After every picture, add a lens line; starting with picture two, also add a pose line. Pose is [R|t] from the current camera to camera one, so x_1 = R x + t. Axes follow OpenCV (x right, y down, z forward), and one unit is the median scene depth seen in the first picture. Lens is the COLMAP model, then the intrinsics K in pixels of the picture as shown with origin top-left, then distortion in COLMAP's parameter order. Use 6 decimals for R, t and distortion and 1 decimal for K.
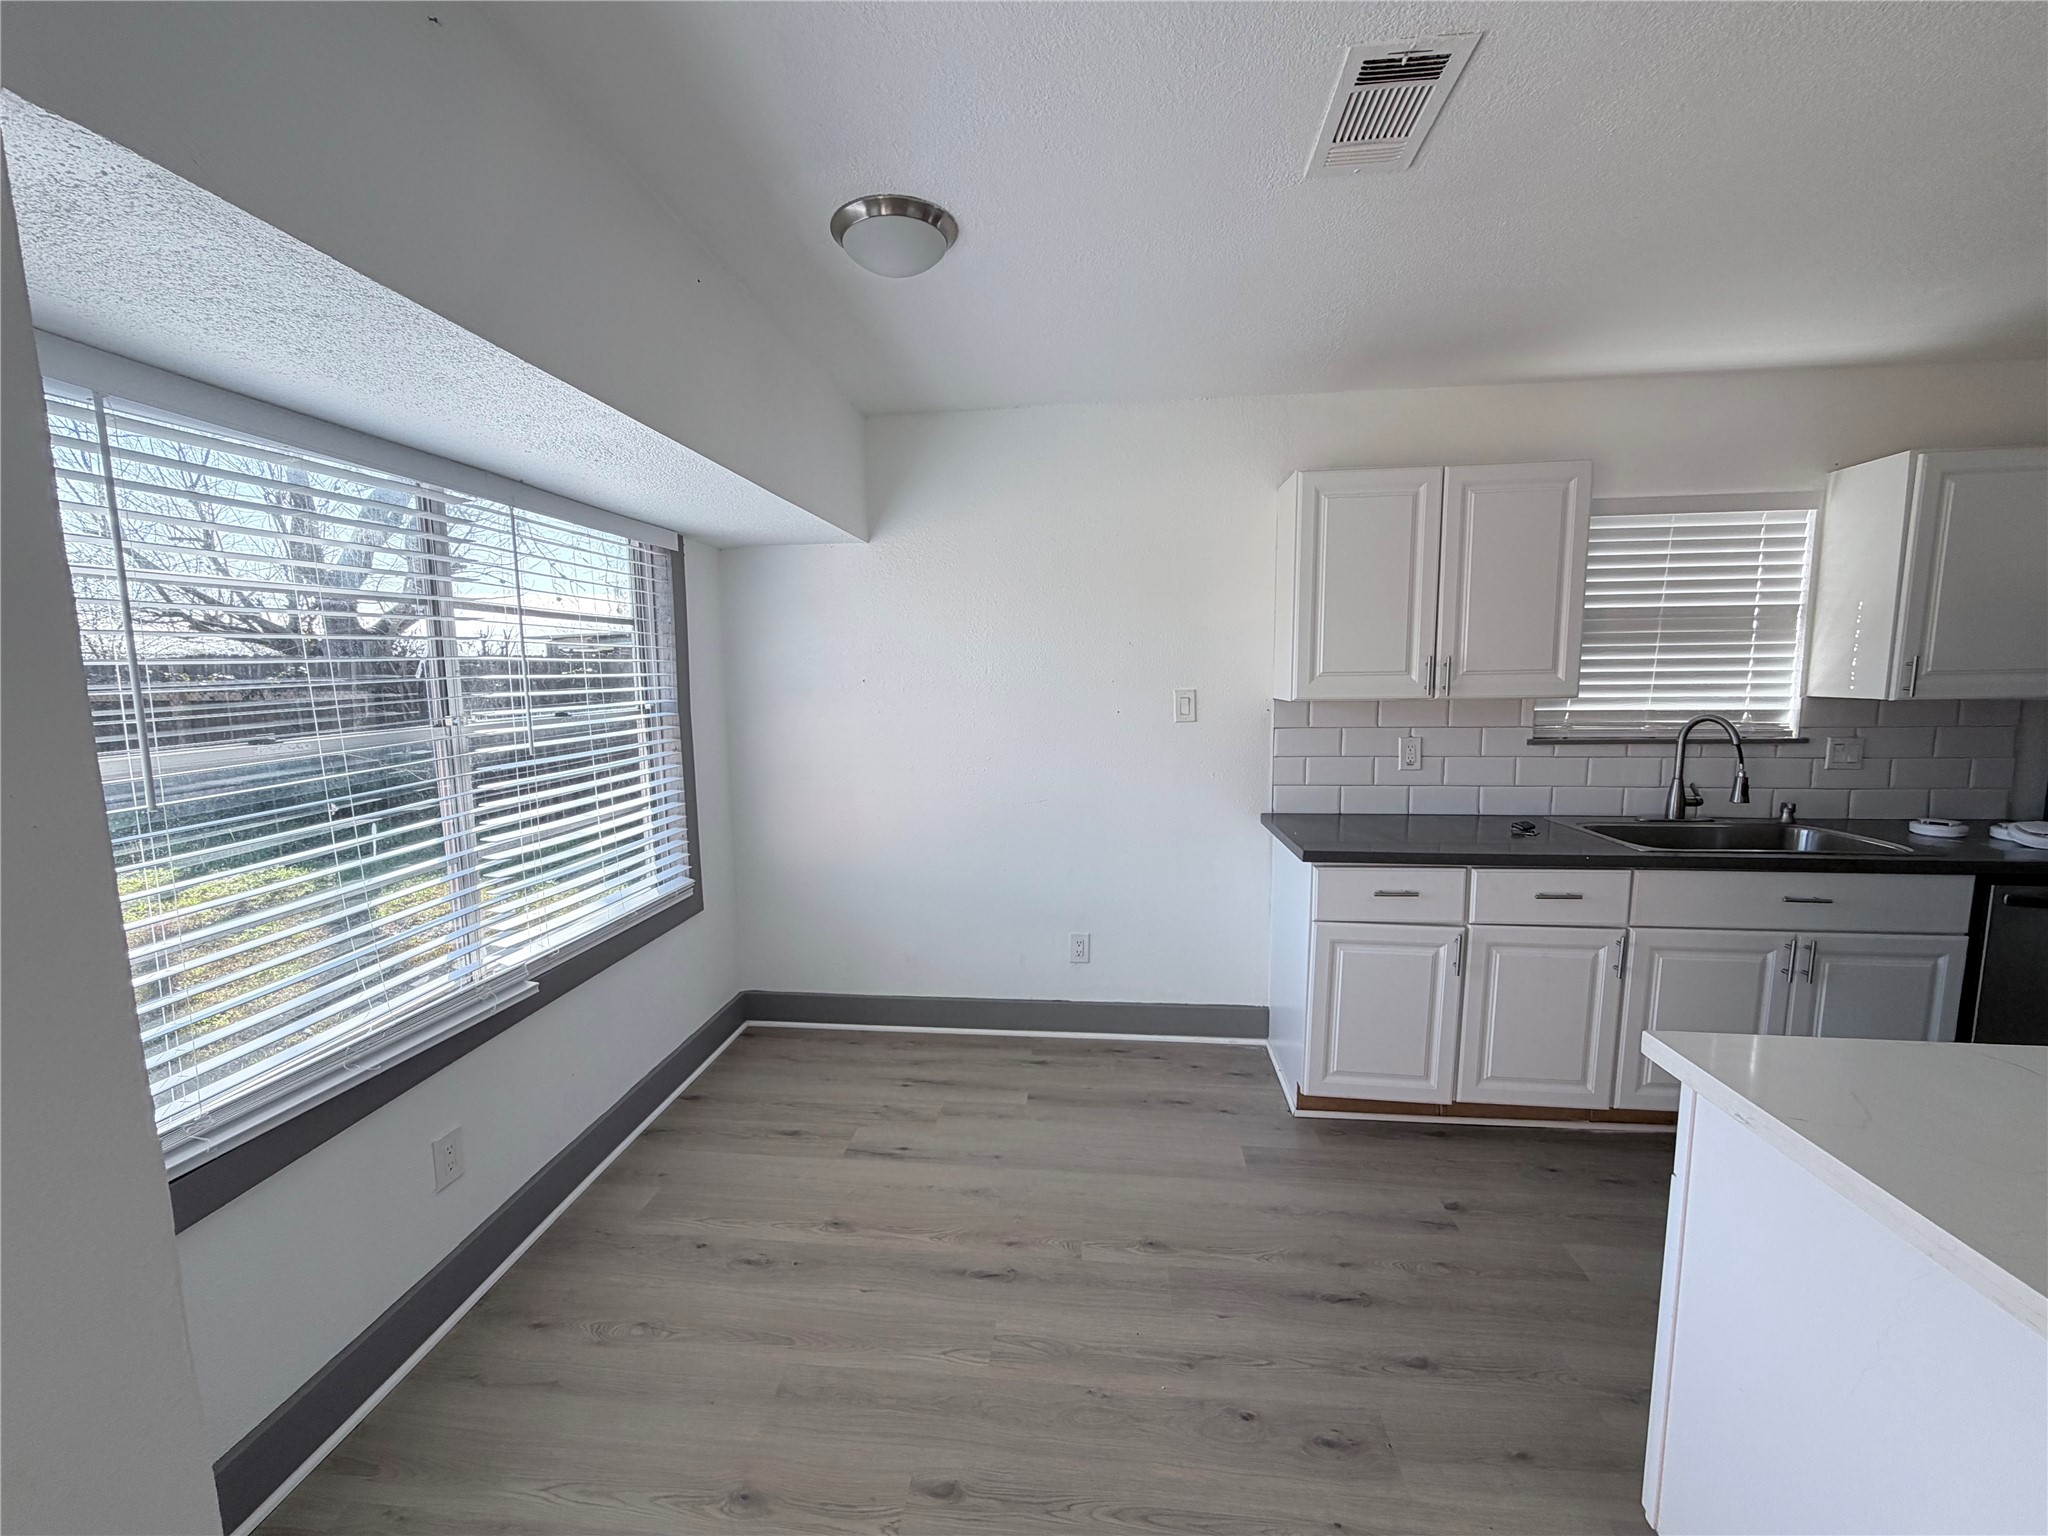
lens RADIAL K [[817.3, 0, 1015.8], [0, 817.3, 765.2], [0, 0, 1]] dist [0.001383, -0.000382]
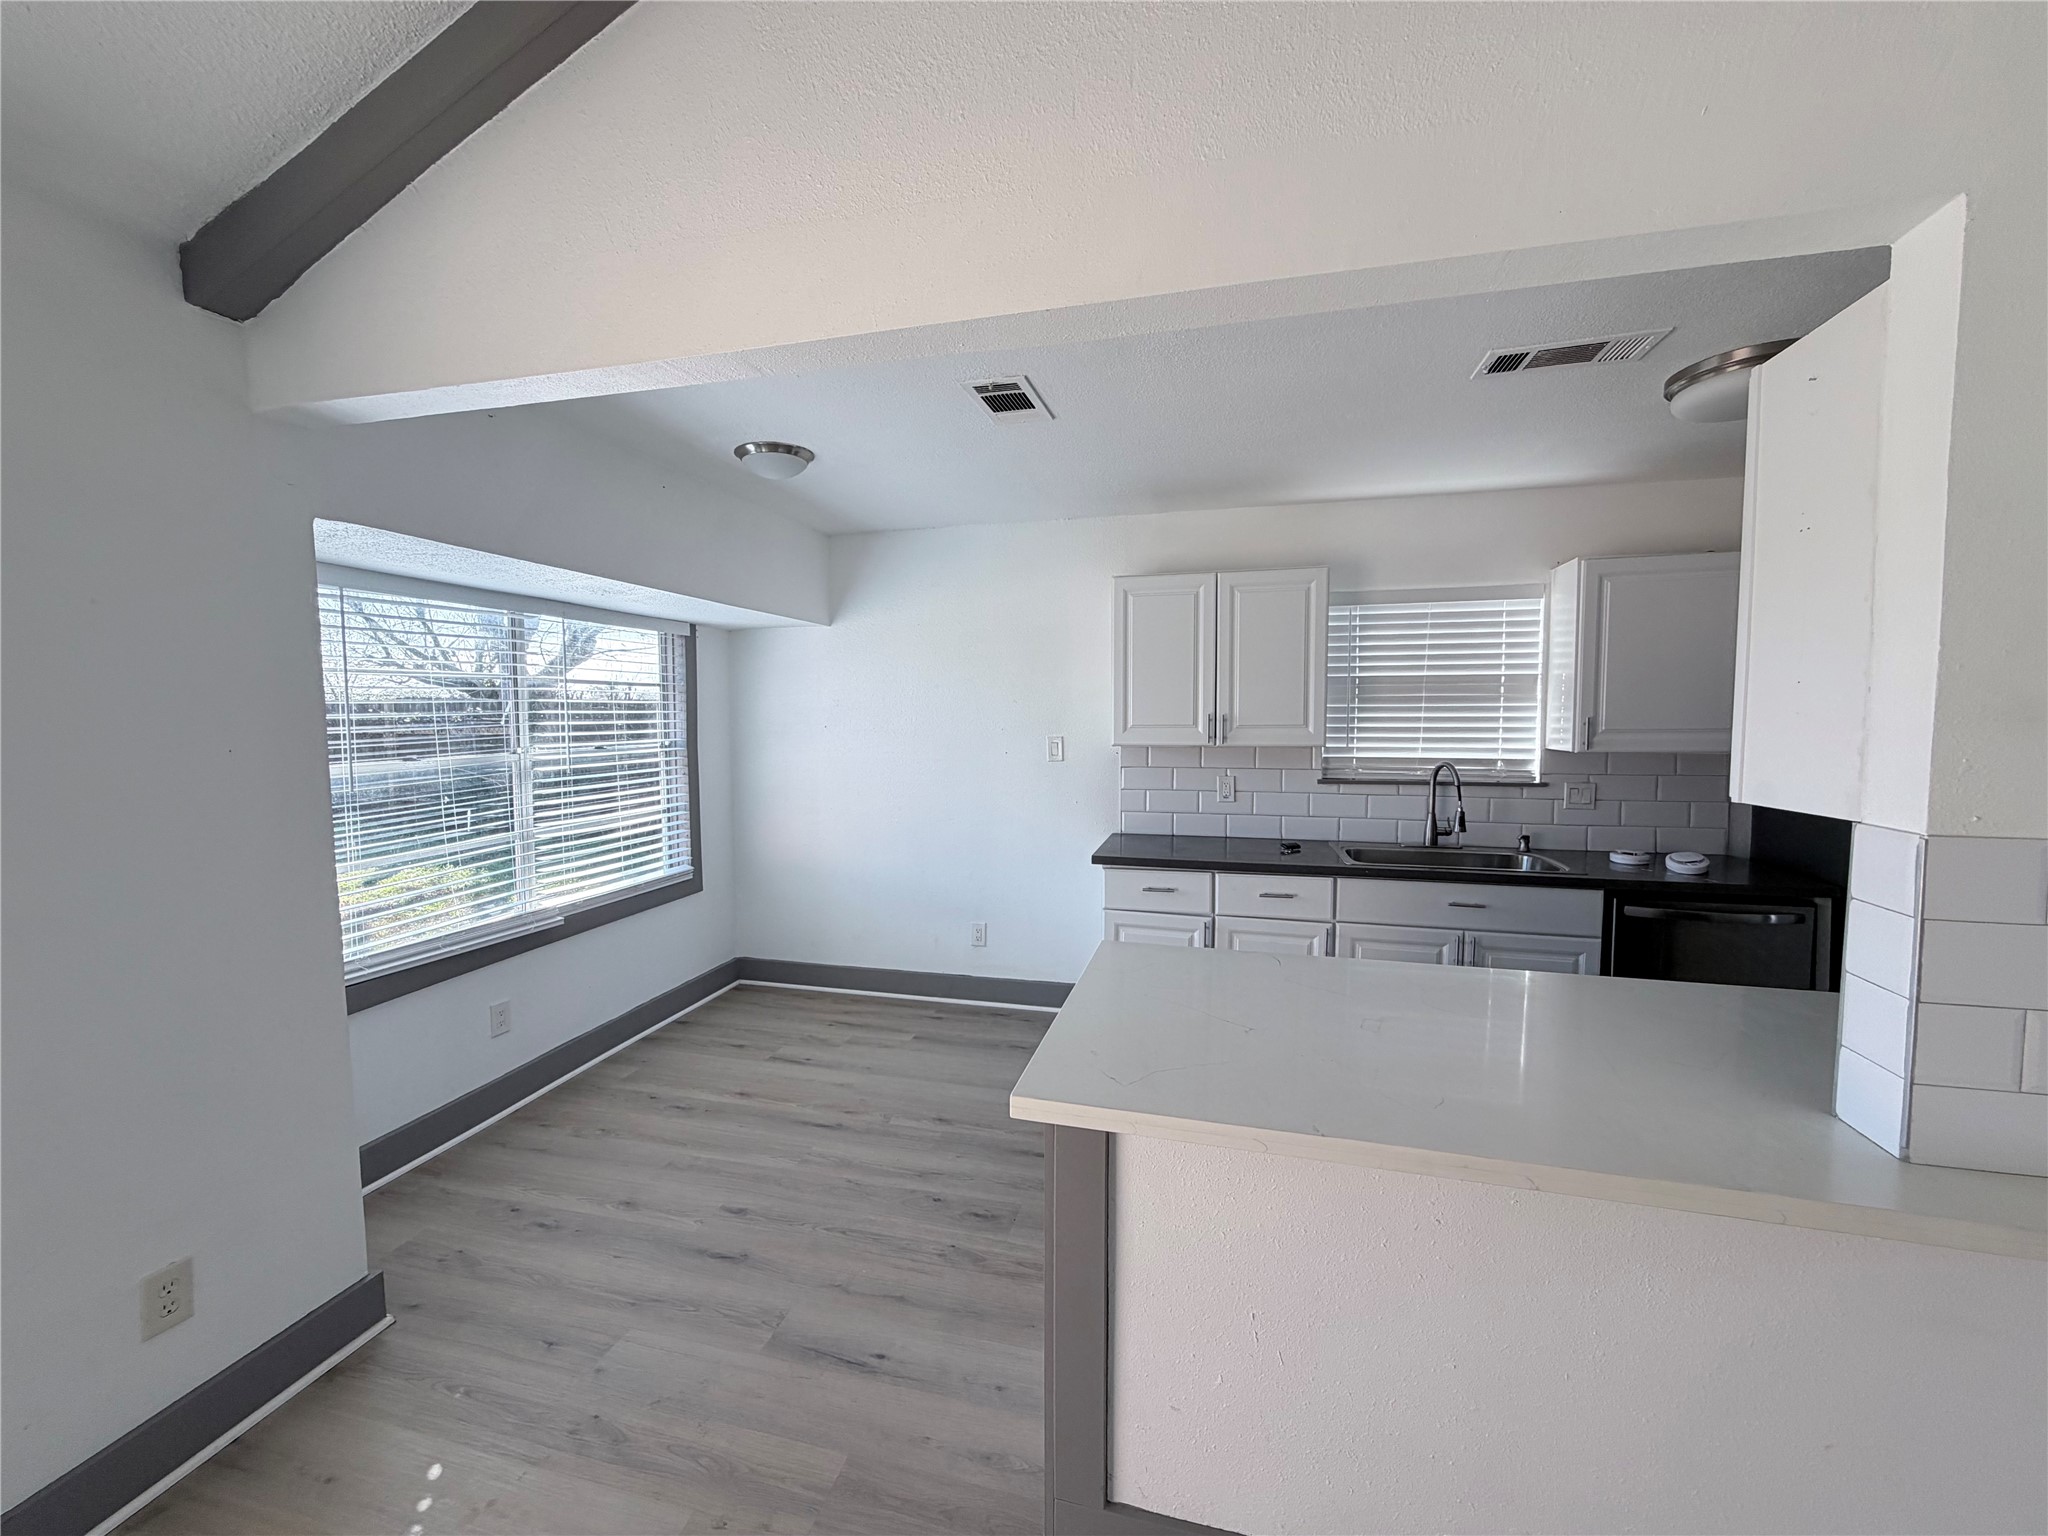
lens RADIAL K [[817.3, 0, 1016.0], [0, 817.3, 766.0], [0, 0, 1]] dist [0.001383, -0.000382]
pose [[0.989106, 0.018469, -0.146044, 0.371034], [-0.025680, 0.998534, -0.047646, 0.020878], [0.144950, 0.050877, 0.988130, -0.326798]]
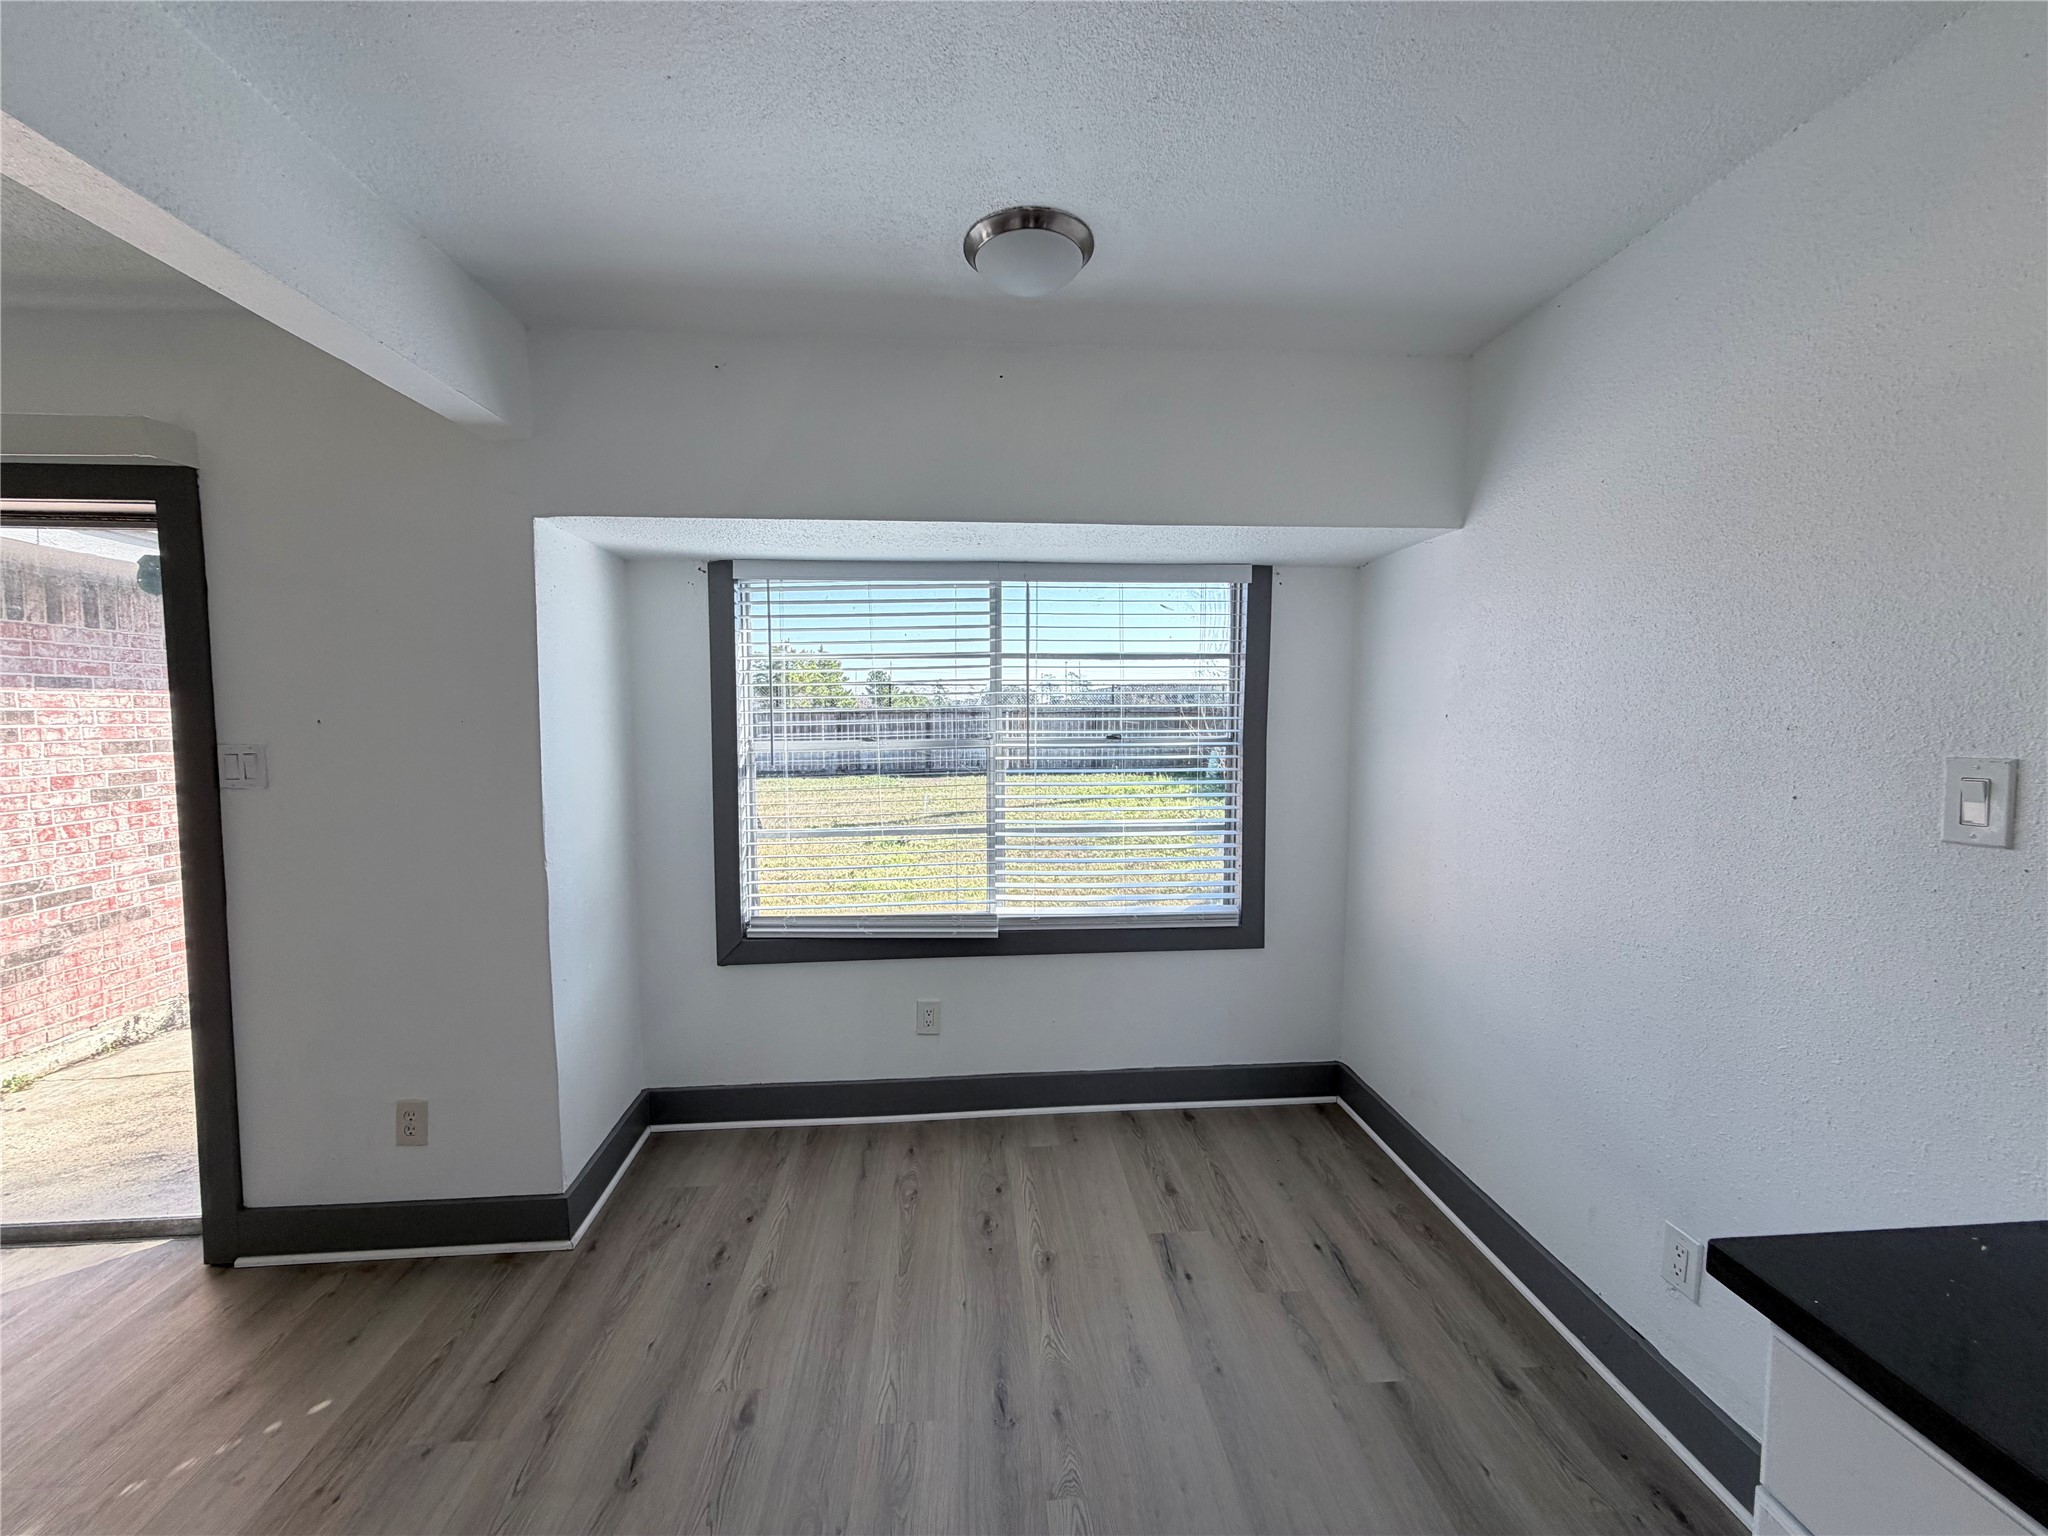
lens RADIAL K [[817.3, 0, 1014.2], [0, 817.3, 765.6], [0, 0, 1]] dist [0.001383, -0.000382]
pose [[0.178223, 0.082173, -0.980553, 0.541445], [-0.113297, 0.991593, 0.062506, -0.068931], [0.977446, 0.099954, 0.186035, 0.558521]]
